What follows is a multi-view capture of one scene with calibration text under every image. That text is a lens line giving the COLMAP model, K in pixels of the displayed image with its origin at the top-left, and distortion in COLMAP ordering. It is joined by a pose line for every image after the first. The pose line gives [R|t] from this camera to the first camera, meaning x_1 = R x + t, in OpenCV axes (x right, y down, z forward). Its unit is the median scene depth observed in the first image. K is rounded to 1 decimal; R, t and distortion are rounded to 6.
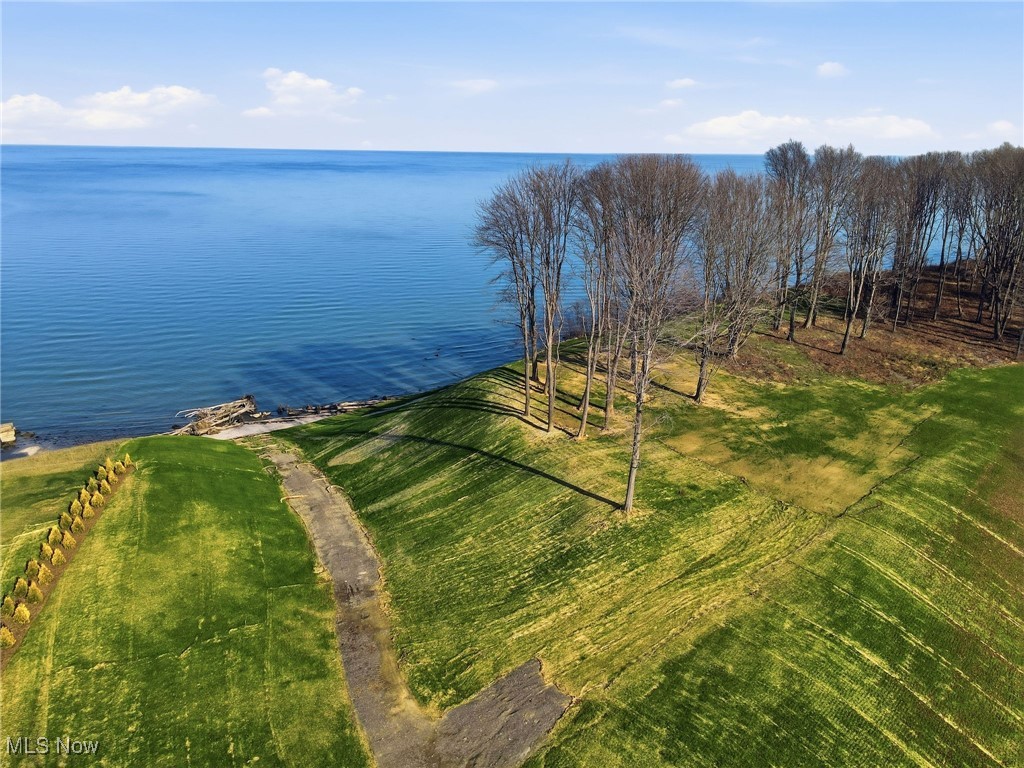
lens RADIAL K [[745.0, 0, 516.9], [0, 745.0, 385.4], [0, 0, 1]] dist [0.022846, -0.001576]
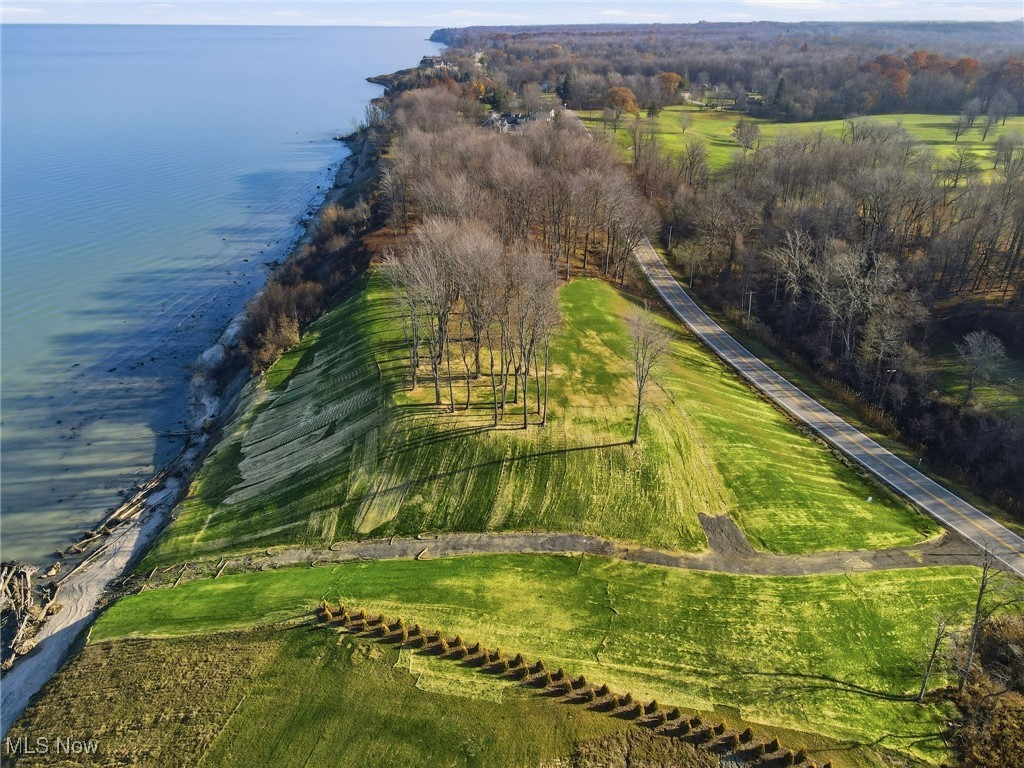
lens RADIAL K [[748.0, 0, 516.8], [0, 748.0, 386.2], [0, 0, 1]] dist [-0.008937, 0.054956]
pose [[0.534851, -0.379478, 0.754938, -1.591769], [0.260919, 0.923984, 0.279597, -0.660680], [-0.803651, 0.047435, 0.593207, 0.083664]]
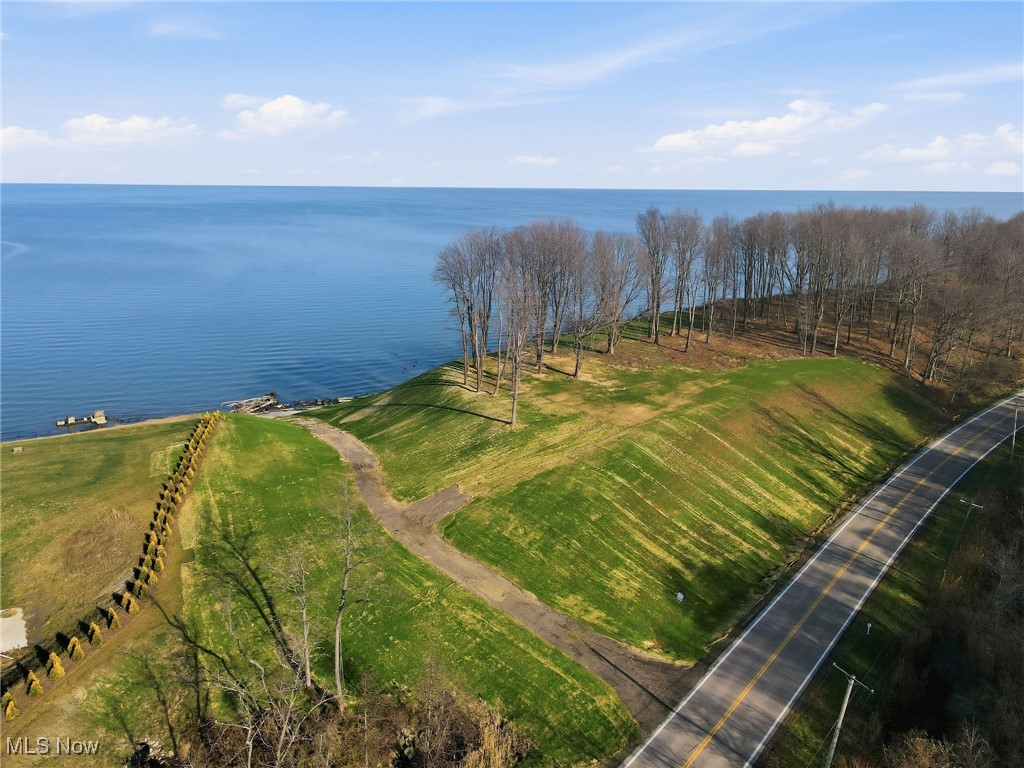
lens RADIAL K [[748.0, 0, 516.8], [0, 748.0, 386.2], [0, 0, 1]] dist [-0.008937, 0.054956]
pose [[0.999705, -0.009659, 0.022286, 0.129004], [0.010632, 0.998976, -0.043972, 0.169363], [-0.021838, 0.044196, 0.998784, -0.901461]]
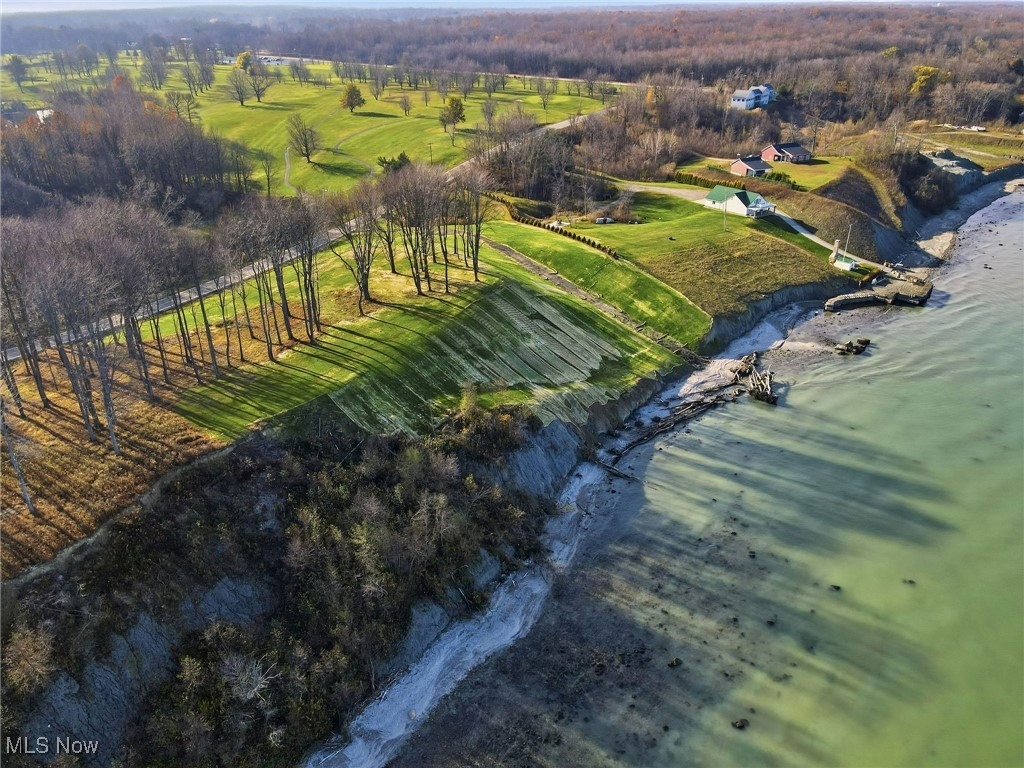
lens RADIAL K [[745.0, 0, 516.9], [0, 745.0, 385.4], [0, 0, 1]] dist [0.022846, -0.001576]
pose [[-0.955386, 0.132758, -0.263844, 0.797852], [-0.091165, 0.717133, 0.690948, -1.937470], [0.280940, 0.684175, -0.673036, 4.280186]]
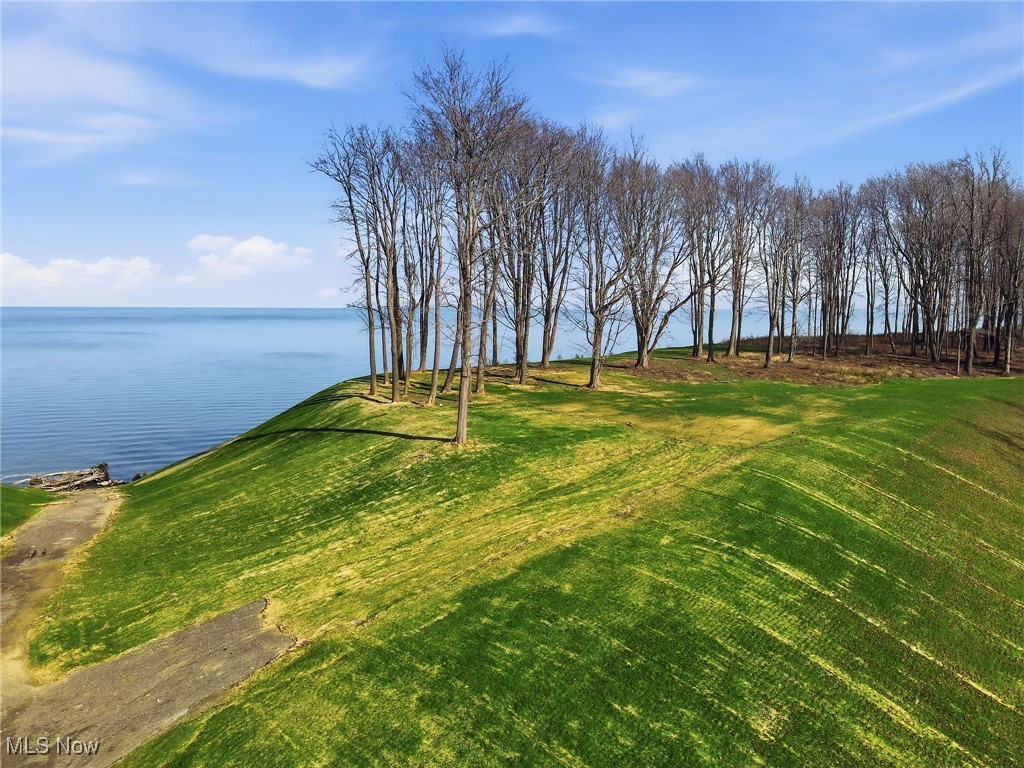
lens RADIAL K [[748.0, 0, 516.8], [0, 748.0, 386.2], [0, 0, 1]] dist [-0.008937, 0.054956]
pose [[0.998331, -0.015465, 0.055642, 0.178709], [0.026256, 0.979688, -0.198801, 0.284021], [-0.051438, 0.199930, 0.978459, 0.309849]]
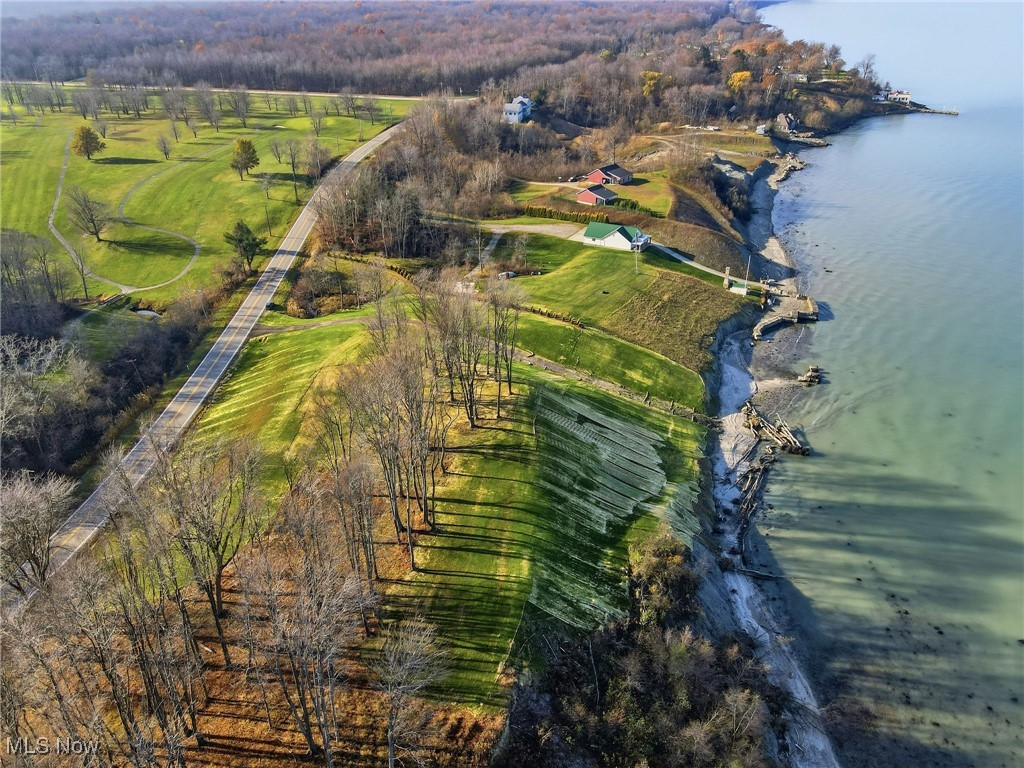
lens RADIAL K [[748.0, 0, 516.8], [0, 748.0, 386.2], [0, 0, 1]] dist [-0.008937, 0.054956]
pose [[-0.744125, 0.318692, -0.587123, 1.735674], [-0.200521, 0.731792, 0.651362, -1.963188], [0.637235, 0.602425, -0.480640, 3.189128]]
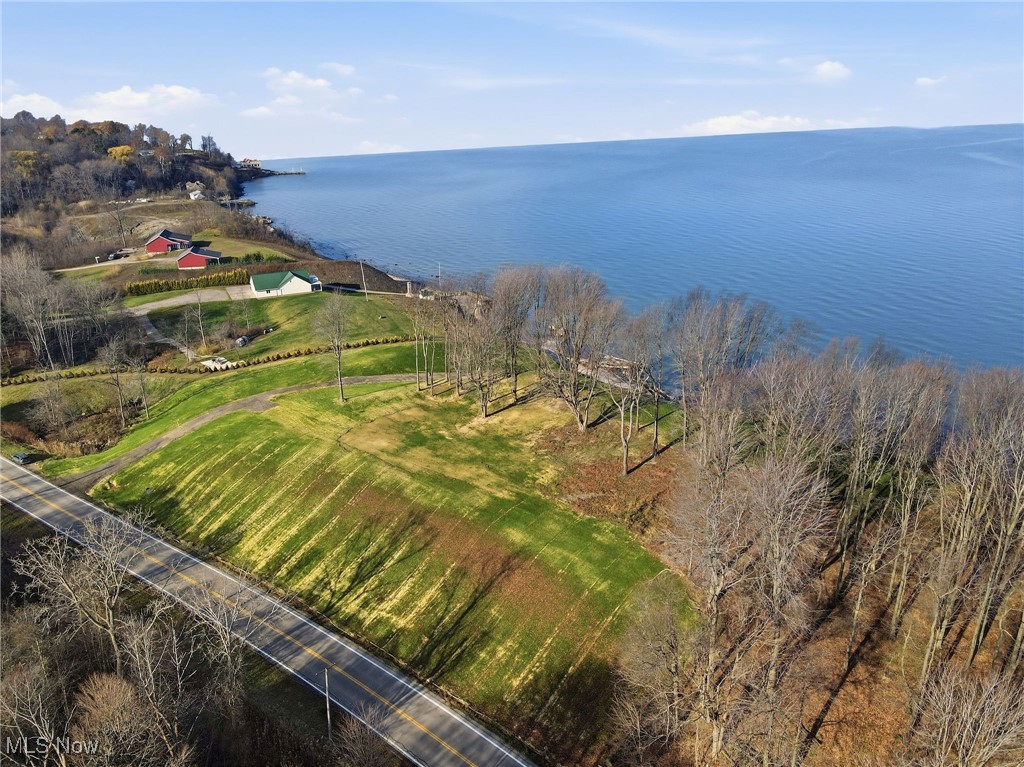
lens RADIAL K [[745.0, 0, 516.9], [0, 745.0, 384.9], [0, 0, 1]] dist [0.022846, -0.001576]
pose [[0.130784, 0.368874, -0.920232, 2.772122], [-0.299211, 0.899609, 0.318083, -0.940763], [0.945182, 0.233744, 0.228025, 1.065962]]
